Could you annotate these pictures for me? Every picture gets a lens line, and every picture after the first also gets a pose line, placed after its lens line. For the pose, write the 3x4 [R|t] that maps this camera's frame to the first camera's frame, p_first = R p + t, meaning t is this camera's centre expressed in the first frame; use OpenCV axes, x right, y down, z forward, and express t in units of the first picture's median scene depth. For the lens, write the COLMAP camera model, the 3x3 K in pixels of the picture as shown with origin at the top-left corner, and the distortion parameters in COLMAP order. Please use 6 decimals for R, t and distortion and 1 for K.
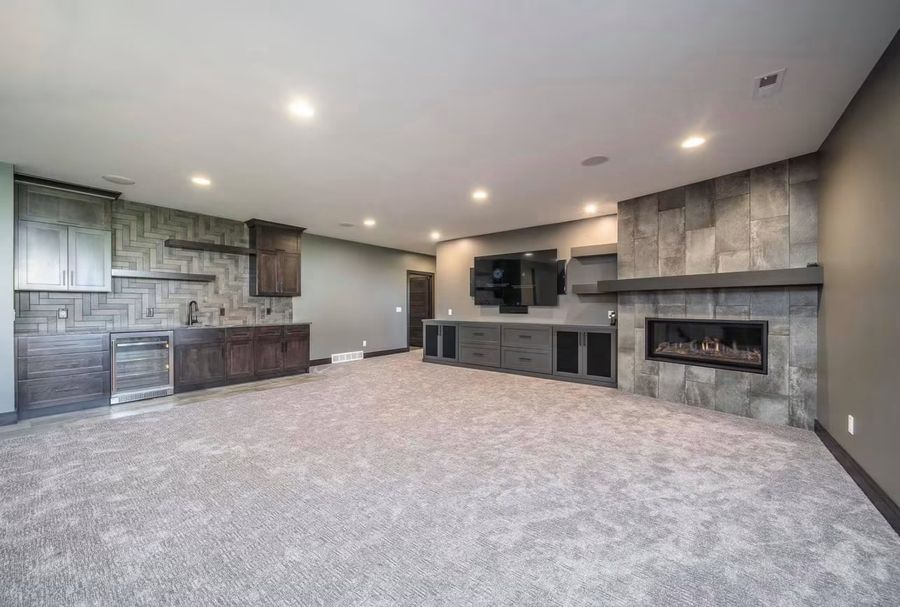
lens RADIAL K [[338.0, 0, 449.2], [0, 338.0, 308.0], [0, 0, 1]] dist [-0.000287, -0.000038]
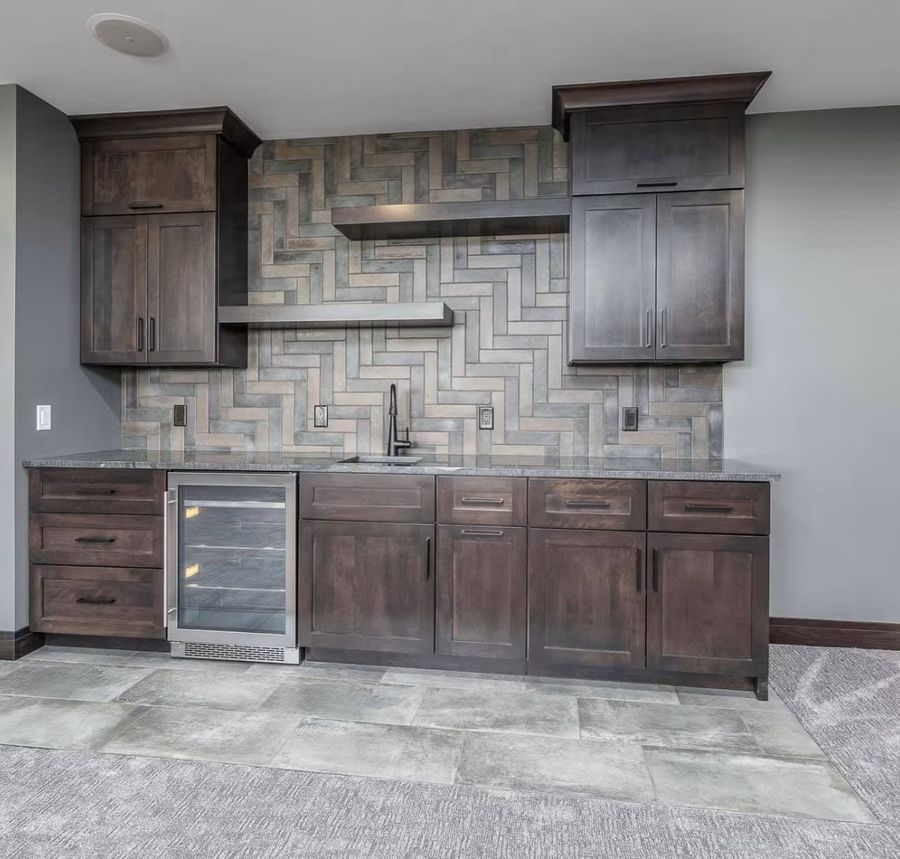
lens RADIAL K [[579.4, 0, 450.4], [0, 579.4, 408.8], [0, 0, 1]] dist [-0.025755, -0.000224]
pose [[0.498348, 0.017149, -0.866807, -0.208286], [-0.007750, 0.999853, 0.015325, -0.005974], [0.866942, -0.000920, 0.498407, 0.692174]]
